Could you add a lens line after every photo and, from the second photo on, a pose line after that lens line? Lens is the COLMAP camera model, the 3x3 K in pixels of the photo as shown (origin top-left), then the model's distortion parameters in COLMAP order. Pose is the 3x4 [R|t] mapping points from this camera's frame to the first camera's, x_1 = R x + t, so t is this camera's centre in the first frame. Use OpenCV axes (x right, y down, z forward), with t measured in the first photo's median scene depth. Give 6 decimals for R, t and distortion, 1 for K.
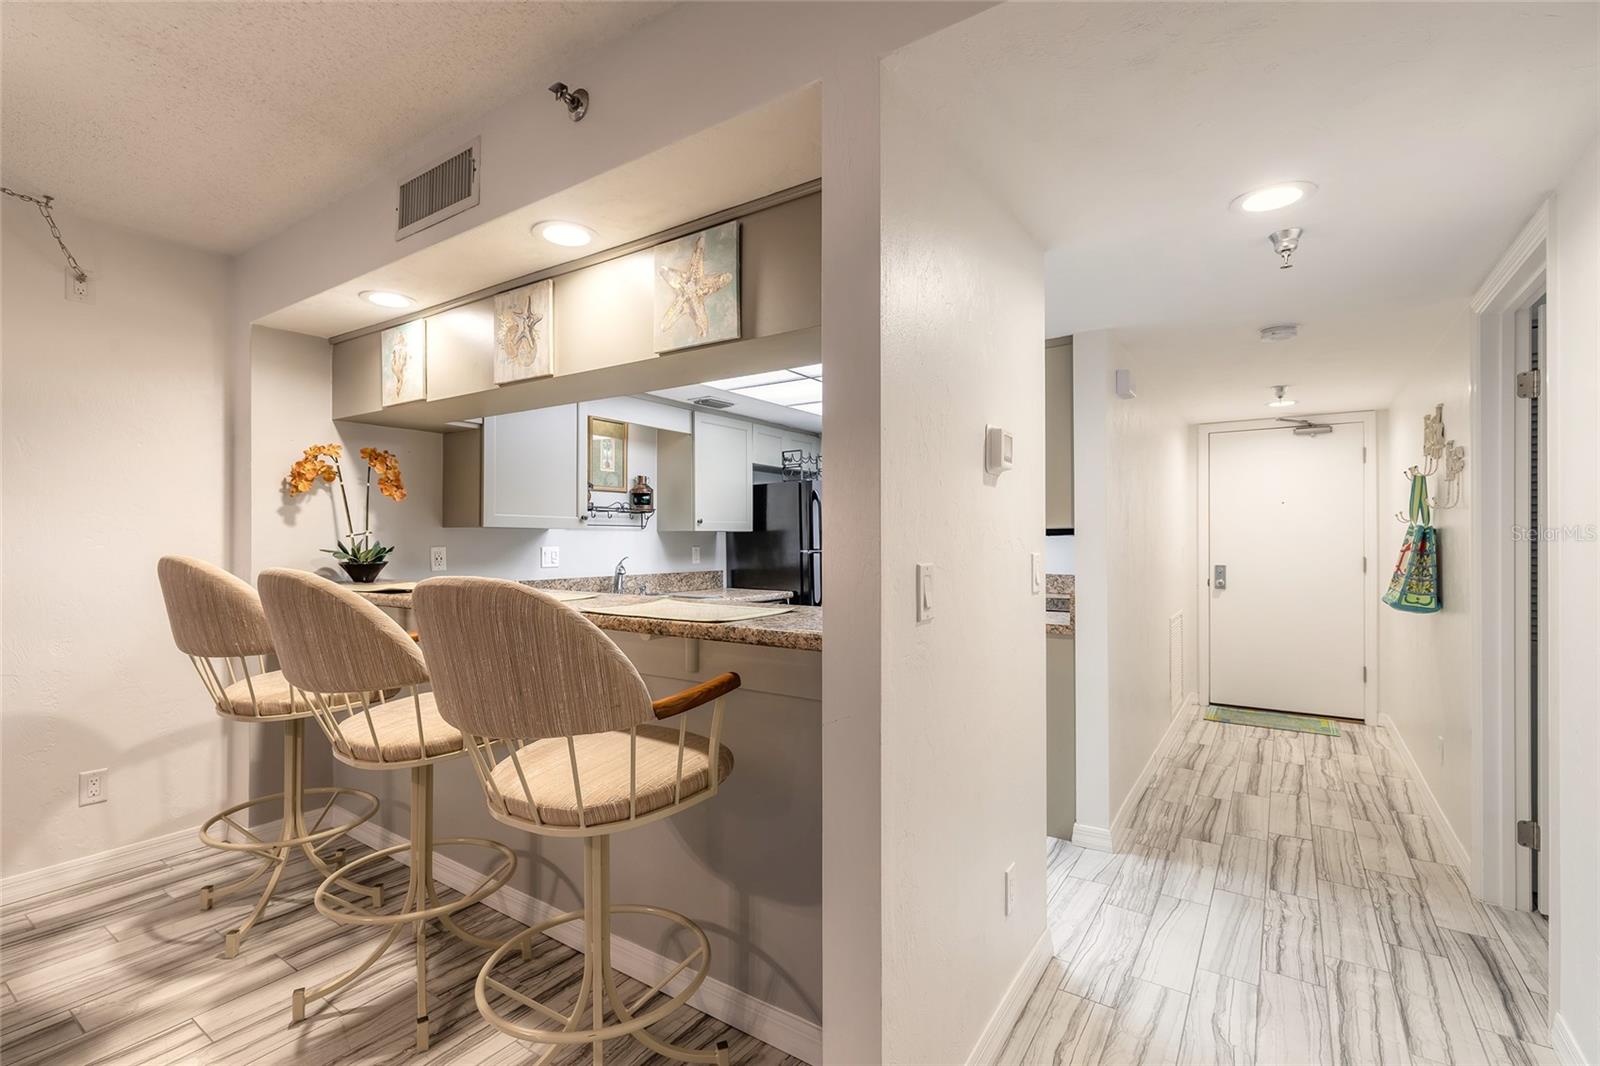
lens RADIAL K [[715.9, 0, 804.5], [0, 715.9, 534.3], [0, 0, 1]] dist [0.006809, -0.001963]
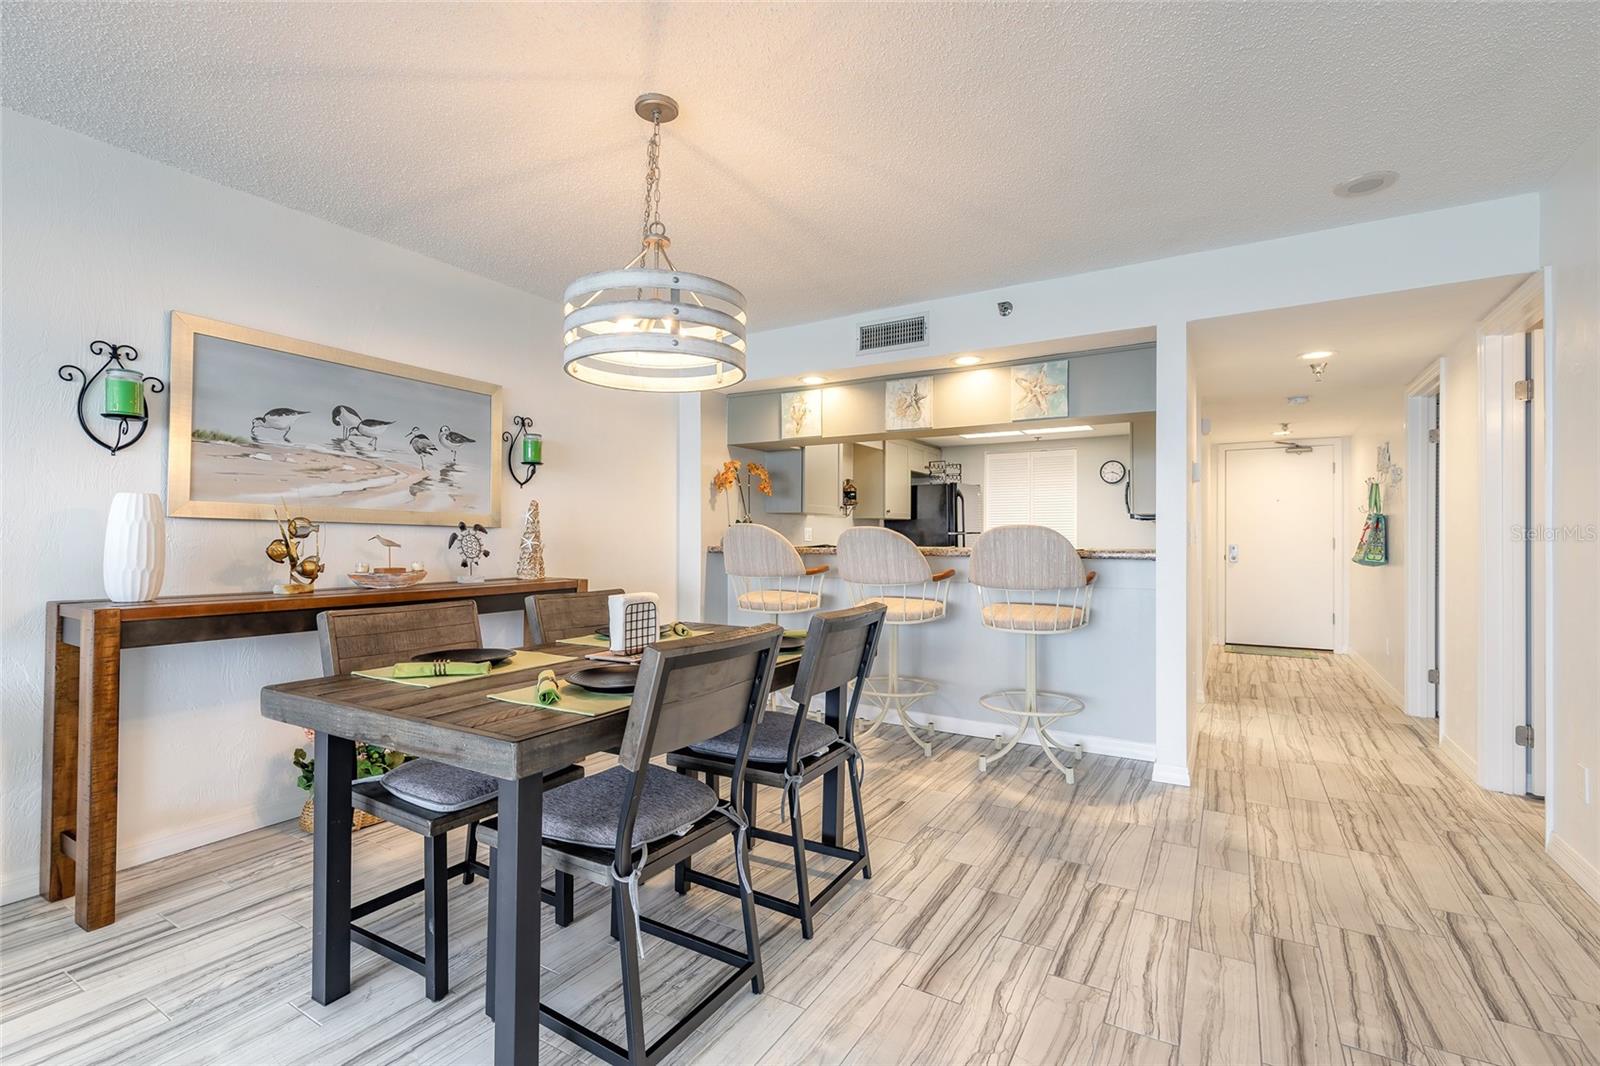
lens RADIAL K [[715.9, 0, 805.7], [0, 715.9, 534.1], [0, 0, 1]] dist [0.006809, -0.001963]
pose [[0.998481, 0.002198, 0.055062, -0.558699], [-0.002262, 0.999997, 0.001099, 0.037184], [-0.055059, -0.001222, 0.998482, -0.595157]]
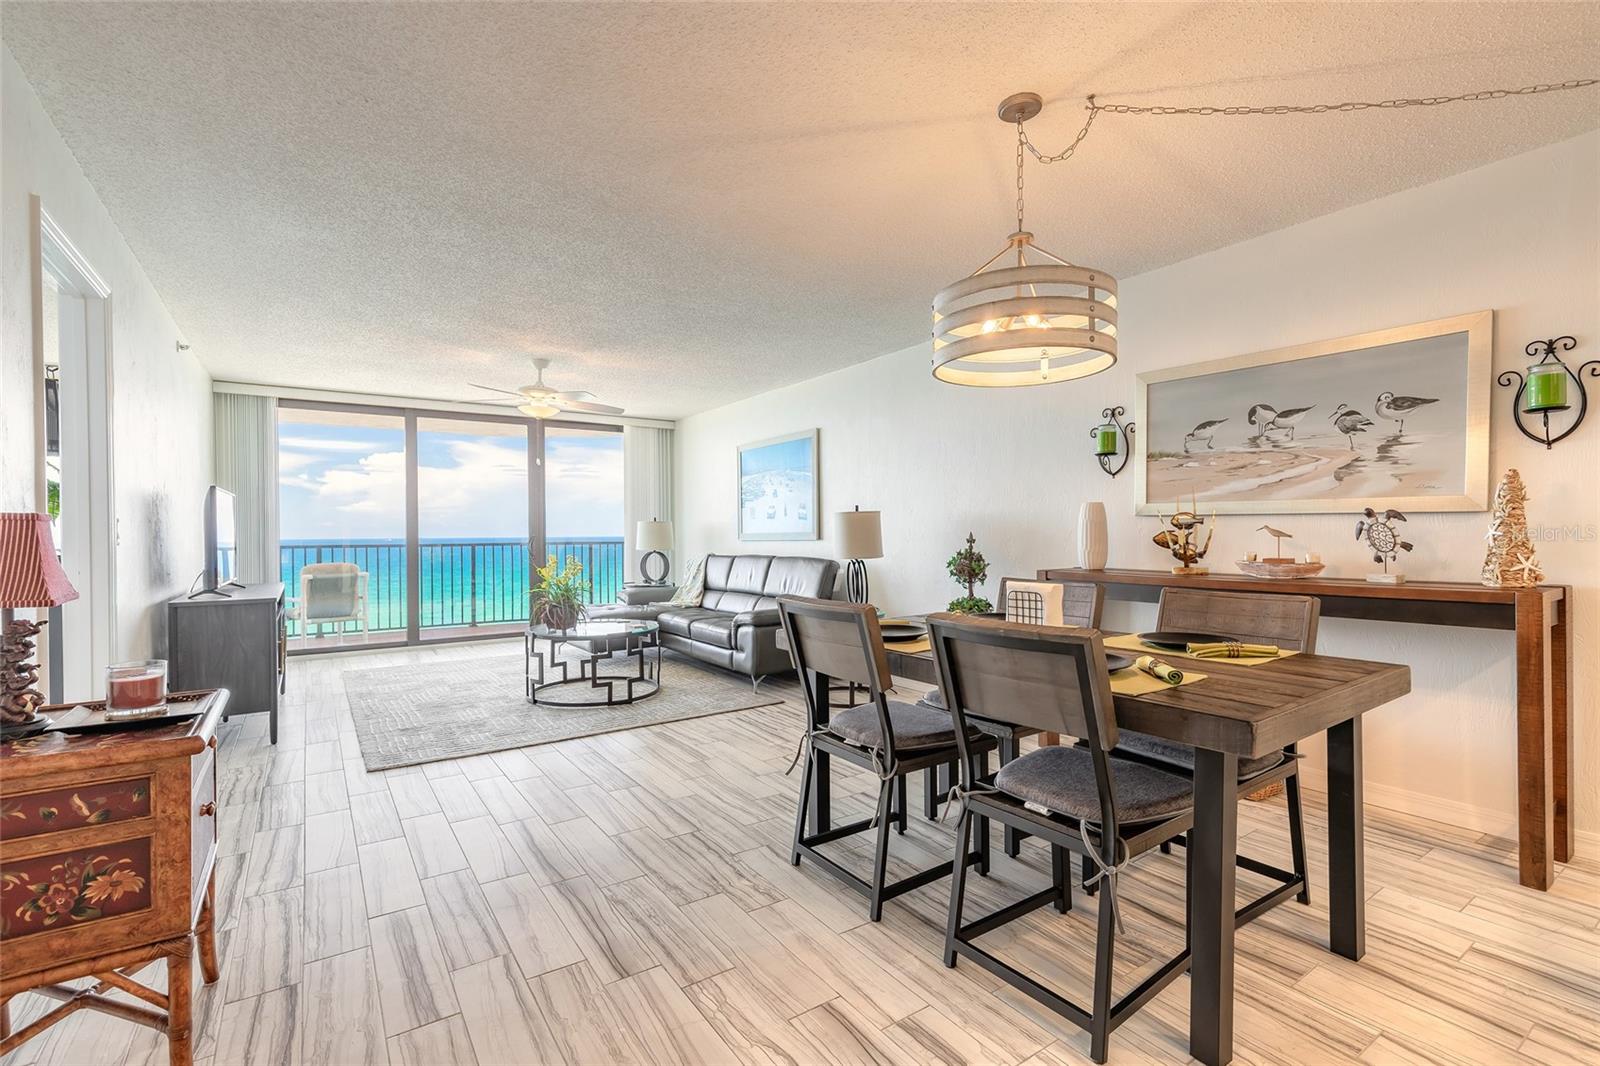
lens RADIAL K [[715.9, 0, 783.3], [0, 715.9, 531.9], [0, 0, 1]] dist [0.006809, -0.001963]
pose [[-0.384120, 0.000247, -0.923283, 0.073743], [0.014586, 0.999877, -0.005801, 0.045389], [0.923168, -0.015695, -0.384077, 0.149809]]
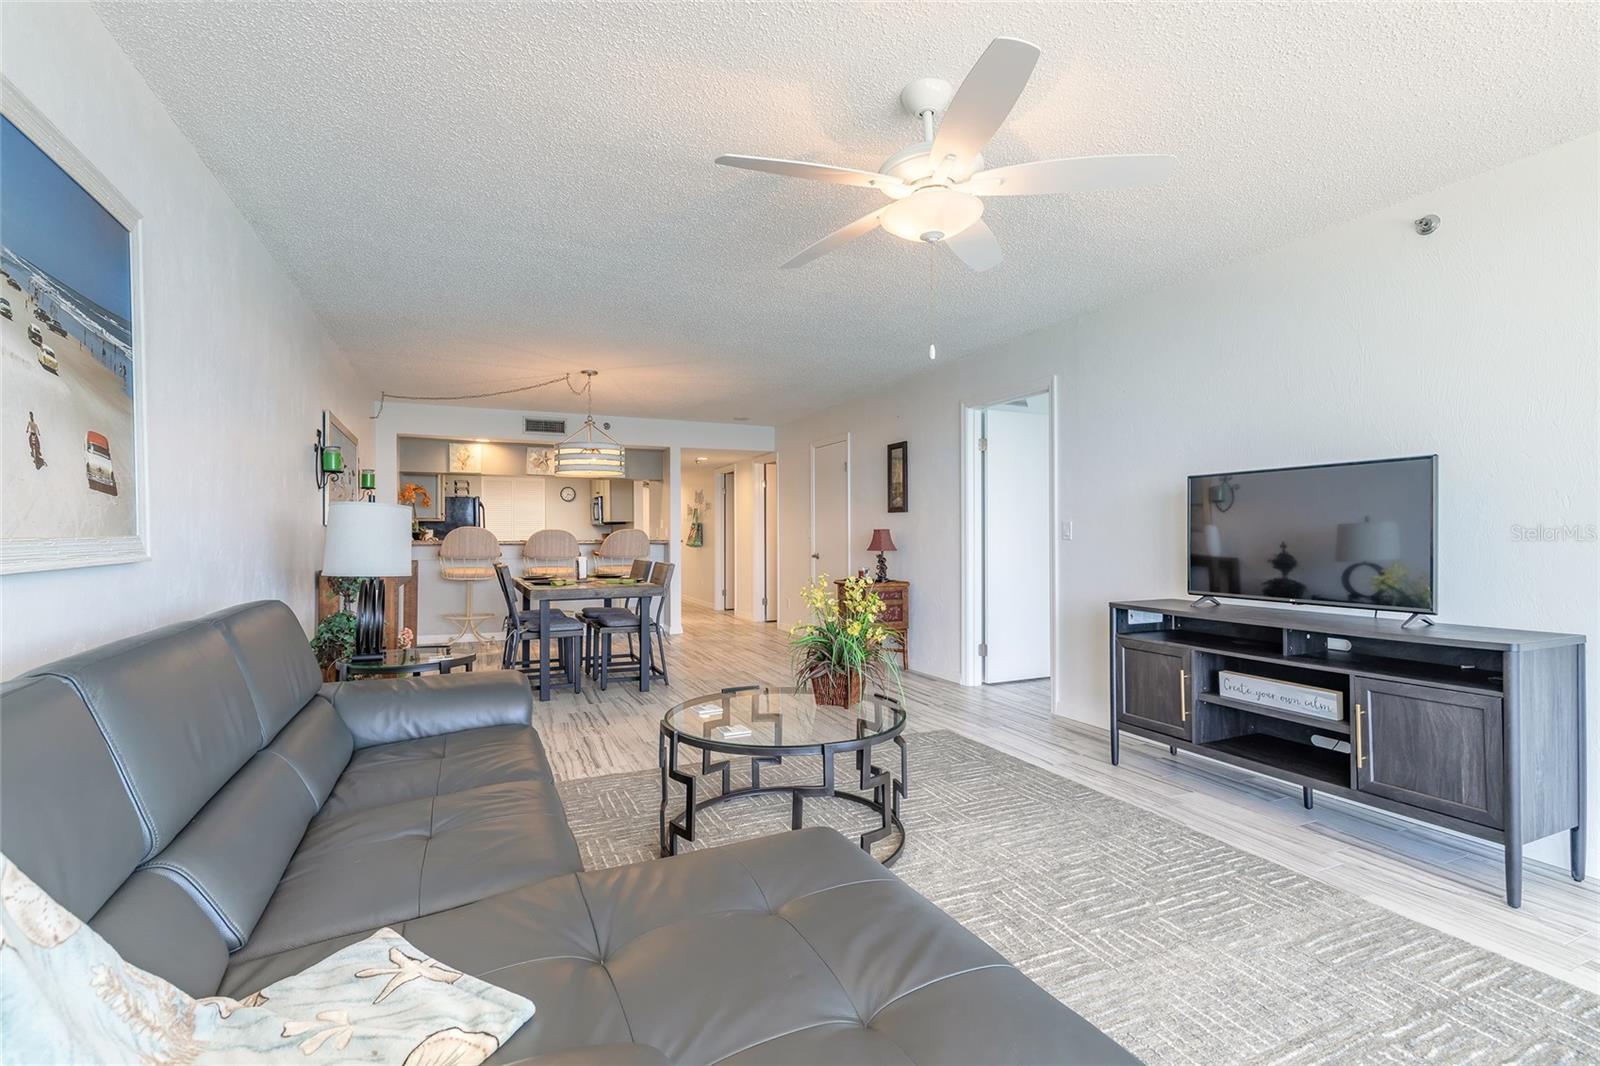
lens RADIAL K [[715.9, 0, 786.2], [0, 715.9, 535.6], [0, 0, 1]] dist [0.006809, -0.001963]
pose [[0.535509, -0.002693, 0.844525, -1.920251], [-0.004039, 0.999975, 0.005750, 0.030172], [-0.844520, -0.006490, 0.535485, -1.284841]]
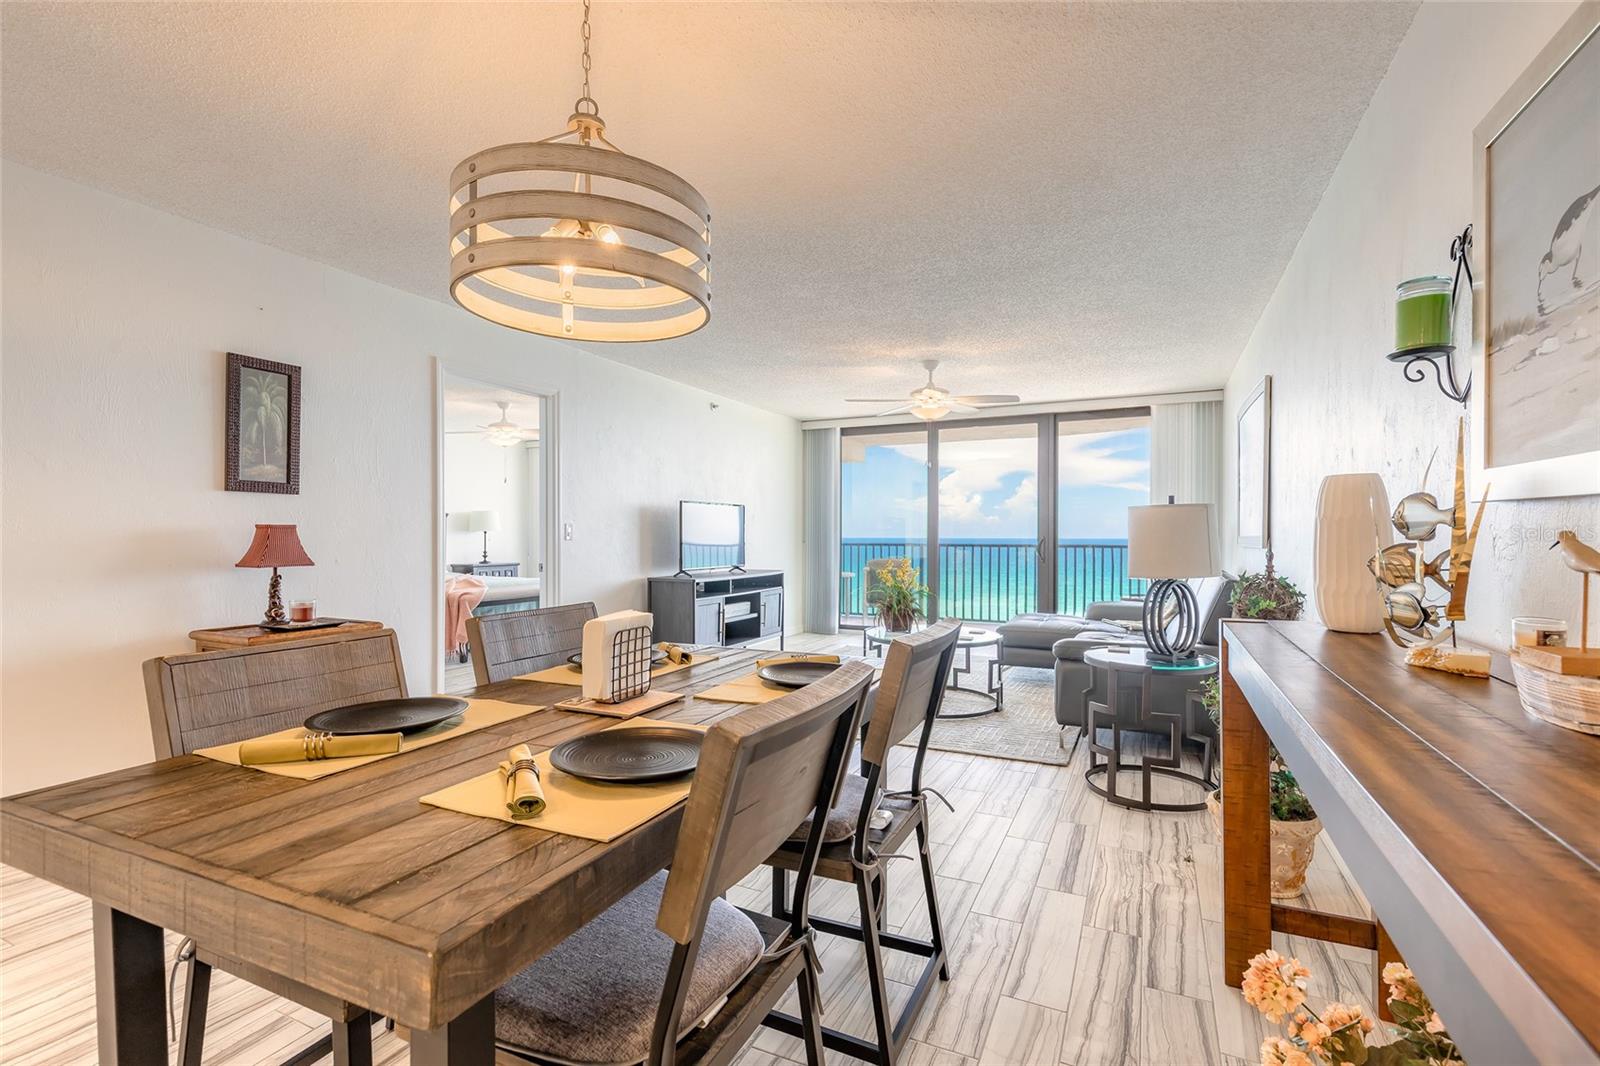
lens RADIAL K [[715.9, 0, 830.3], [0, 715.9, 536.6], [0, 0, 1]] dist [0.006809, -0.001963]
pose [[-0.986853, -0.002340, -0.161605, -0.767671], [-0.001450, 0.999983, -0.005628, 0.045381], [0.161616, -0.005320, -0.986839, 0.615687]]
